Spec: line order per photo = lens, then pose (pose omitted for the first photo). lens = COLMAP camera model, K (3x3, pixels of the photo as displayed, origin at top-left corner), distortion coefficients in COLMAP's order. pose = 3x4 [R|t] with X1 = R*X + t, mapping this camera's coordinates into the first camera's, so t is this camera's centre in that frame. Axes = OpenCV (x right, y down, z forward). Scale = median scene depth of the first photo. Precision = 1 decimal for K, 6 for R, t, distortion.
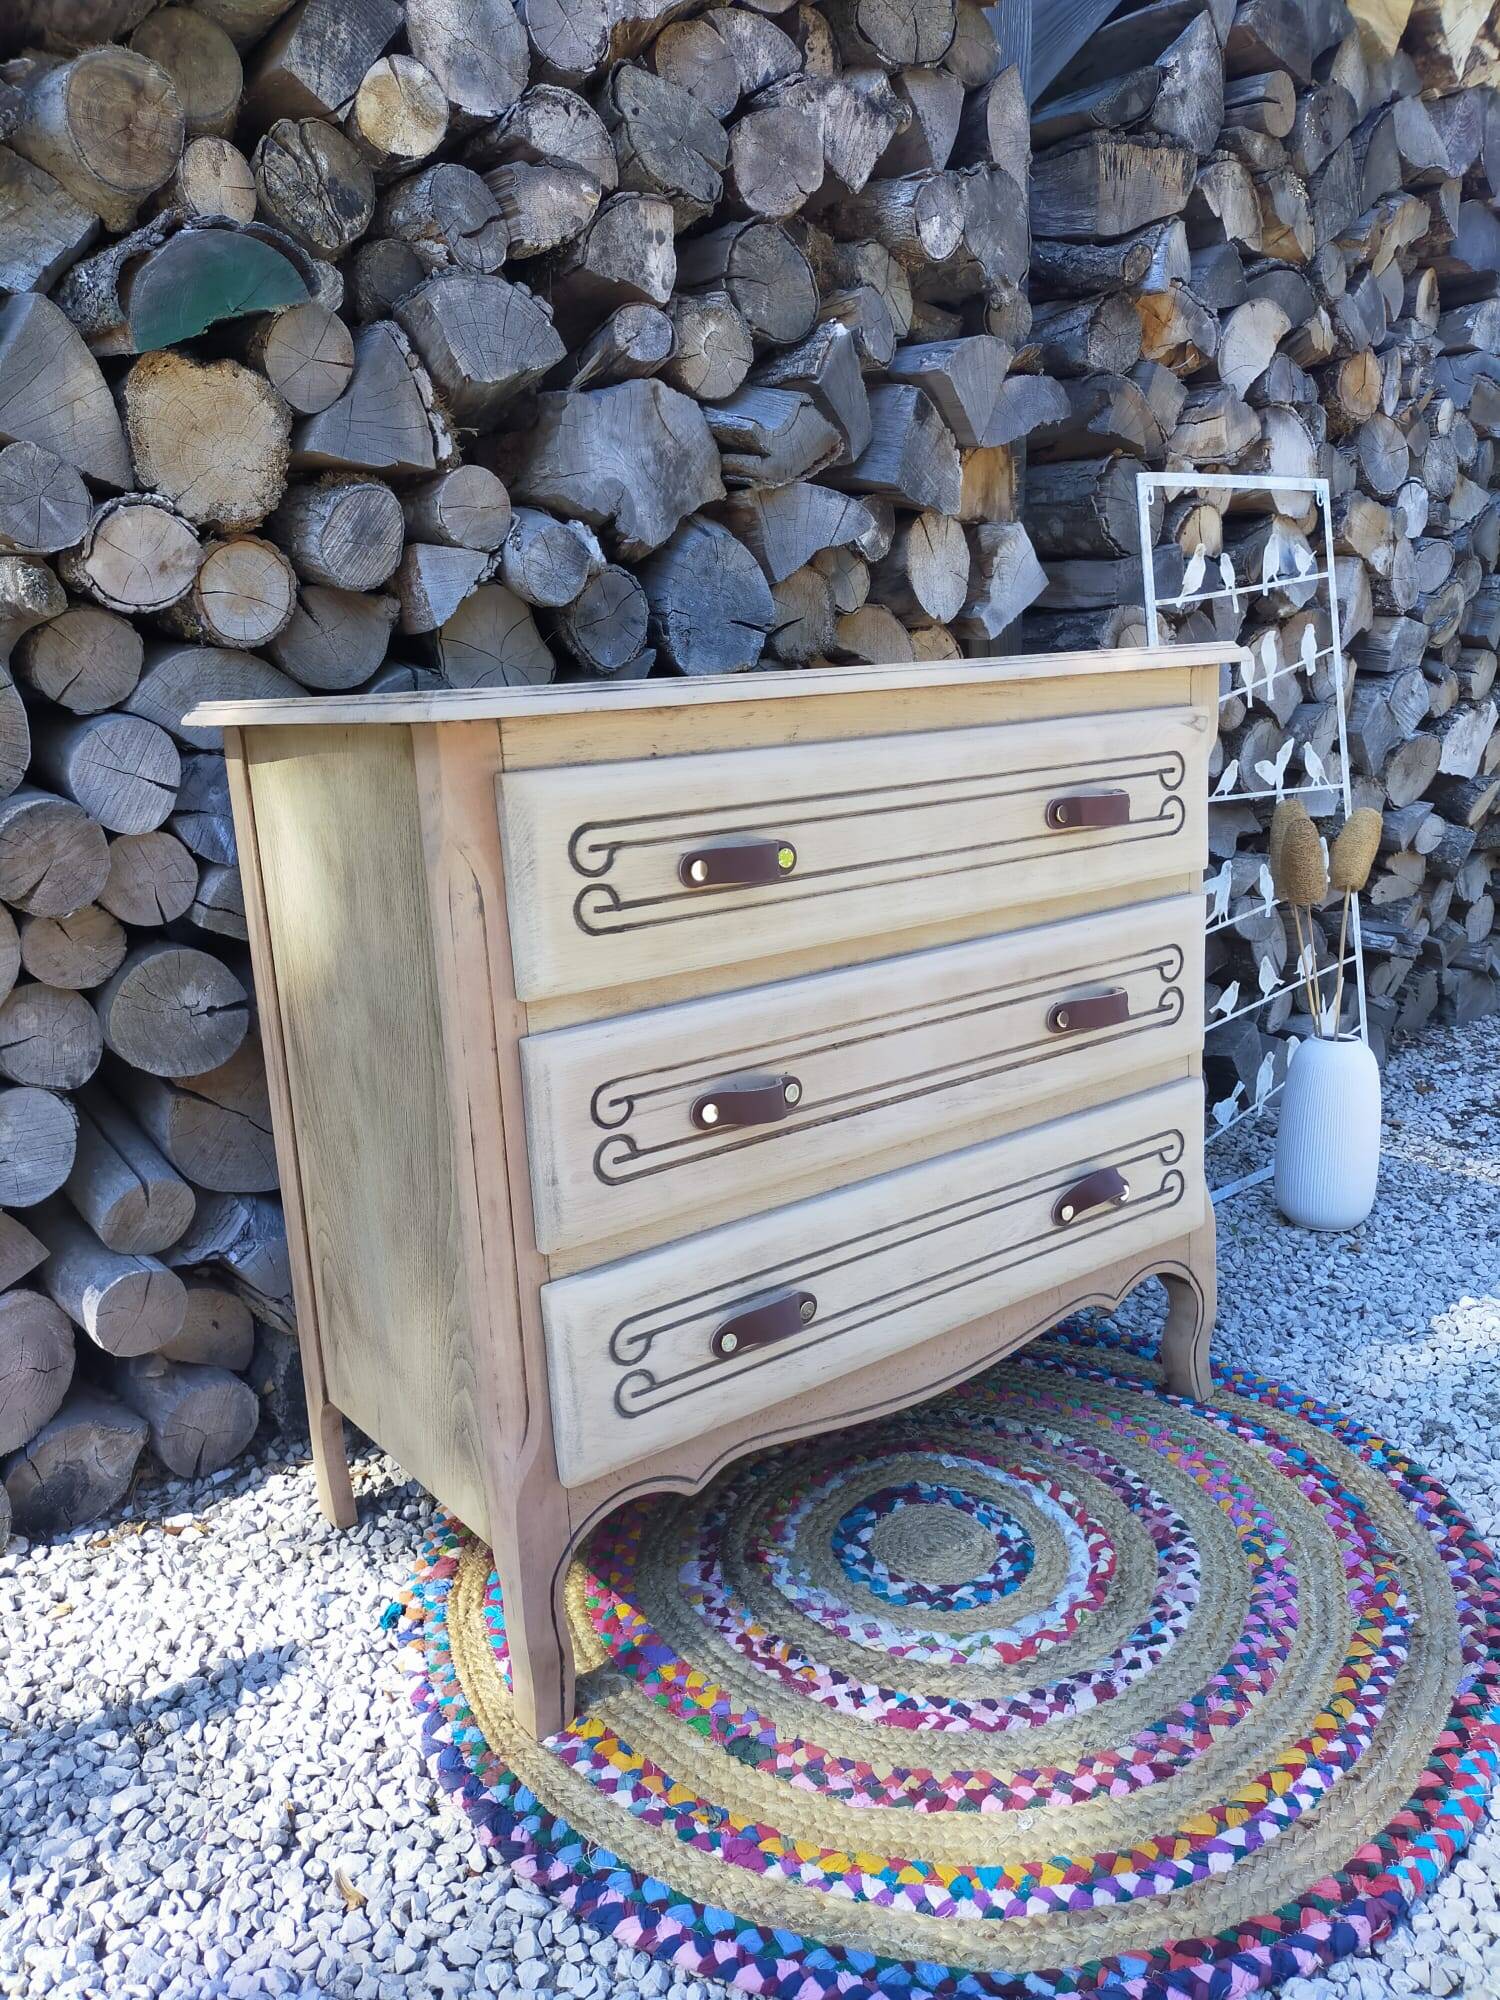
lens RADIAL K [[1523.3, 0, 750.9], [0, 1523.3, 990.6], [0, 0, 1]] dist [0.013199, -0.024641]
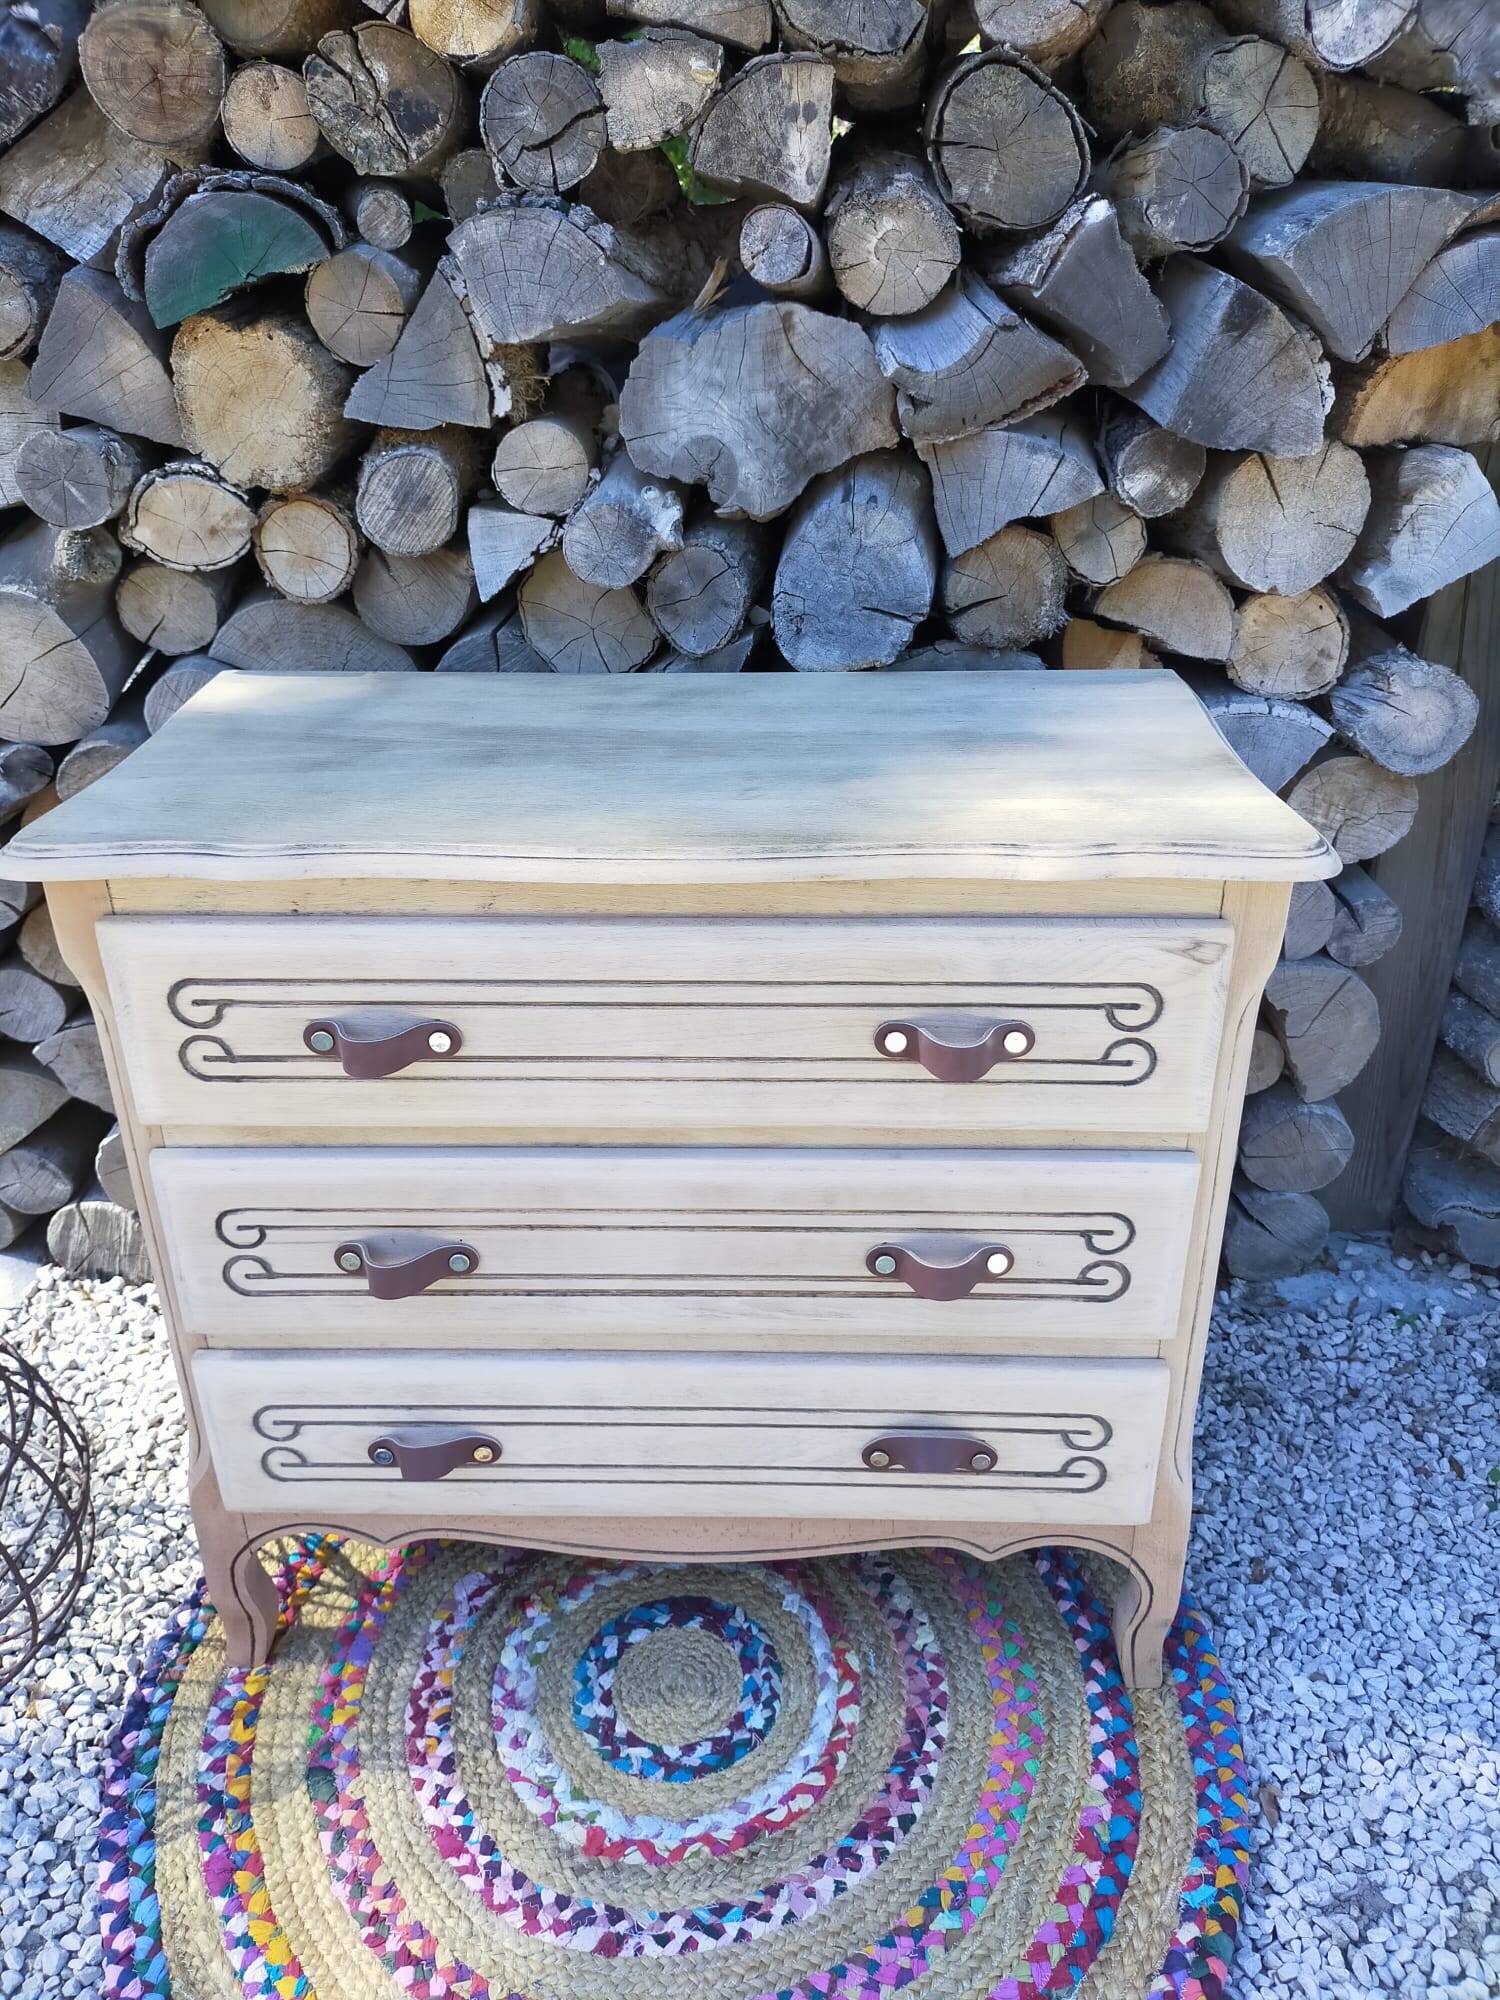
lens RADIAL K [[1523.3, 0, 742.0], [0, 1523.3, 1011.3], [0, 0, 1]] dist [0.013199, -0.024641]
pose [[0.777782, 0.322525, -0.539475, 0.574938], [-0.160773, 0.931841, 0.325308, -0.380998], [0.607625, -0.166285, 0.776622, 0.370873]]
